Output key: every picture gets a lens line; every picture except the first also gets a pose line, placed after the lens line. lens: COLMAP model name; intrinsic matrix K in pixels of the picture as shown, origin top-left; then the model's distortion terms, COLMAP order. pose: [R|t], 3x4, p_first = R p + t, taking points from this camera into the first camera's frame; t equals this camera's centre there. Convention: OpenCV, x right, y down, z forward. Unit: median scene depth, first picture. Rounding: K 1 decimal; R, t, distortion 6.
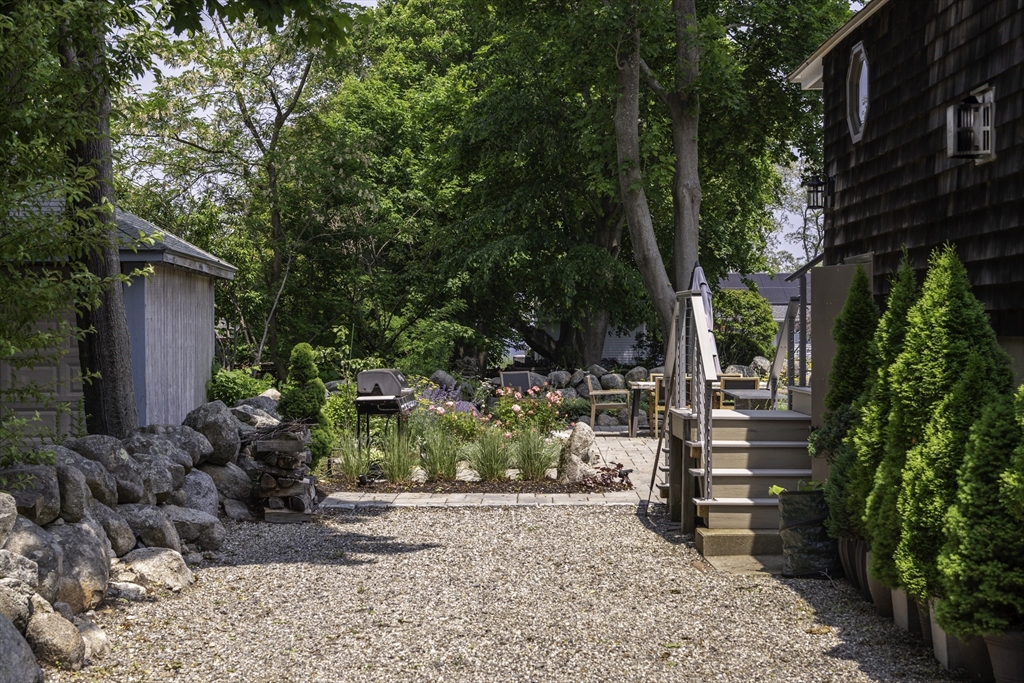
lens RADIAL K [[1550.1, 0, 512.0], [0, 1550.1, 341.5], [0, 0, 1]] dist [0.007119, 0.002512]
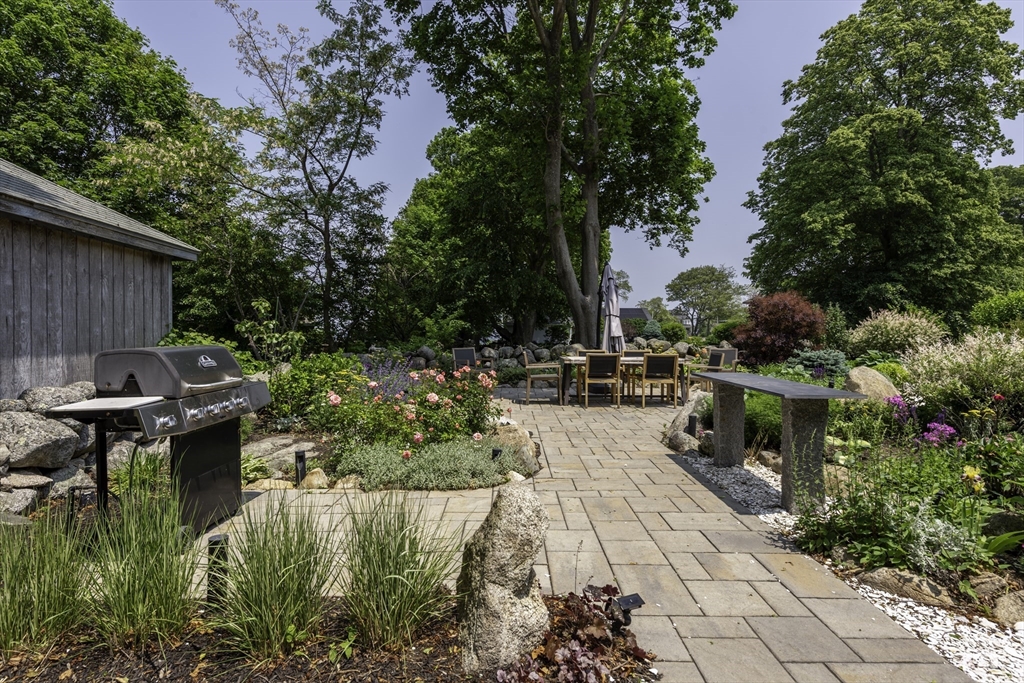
lens RADIAL K [[519.7, 0, 512.0], [0, 519.7, 341.5], [0, 0, 1]] dist [0.012766, -0.000298]
pose [[0.999667, 0.004497, 0.025405, 0.023319], [-0.004787, 0.999924, 0.011374, 0.008269], [-0.025352, -0.011492, 0.999613, 0.499763]]
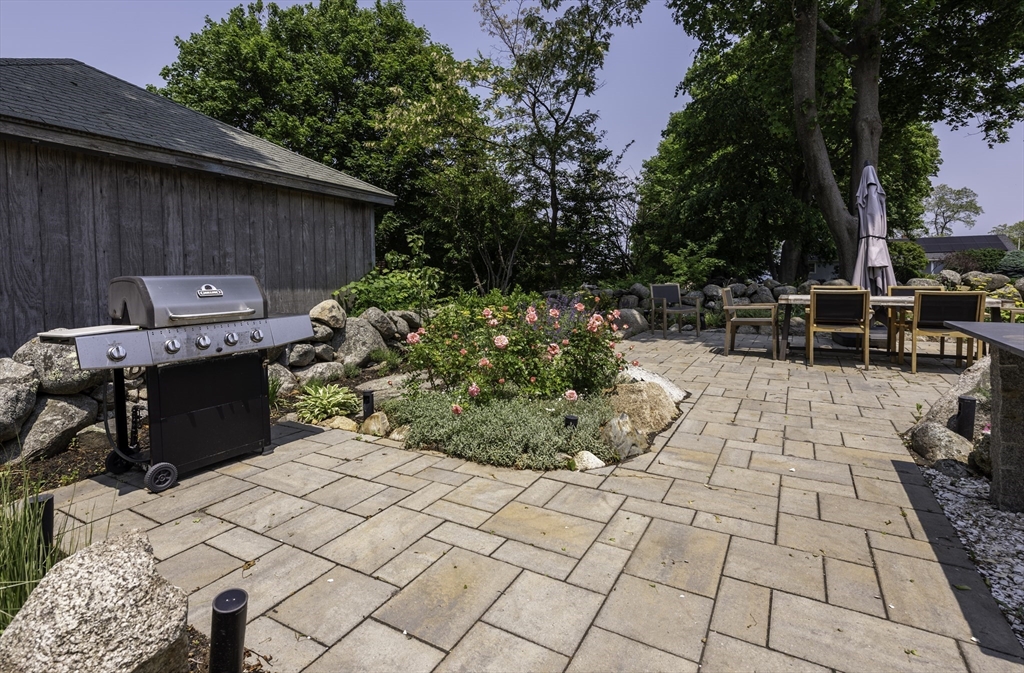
lens RADIAL K [[495.0, 0, 510.1], [0, 495.0, 295.0], [0, 0, 1]] dist [0.024474, -0.014532]
pose [[0.873384, 0.011696, -0.486893, 0.065991], [0.007132, 0.999297, 0.036798, 0.012021], [0.486981, -0.035611, 0.872686, 0.559212]]
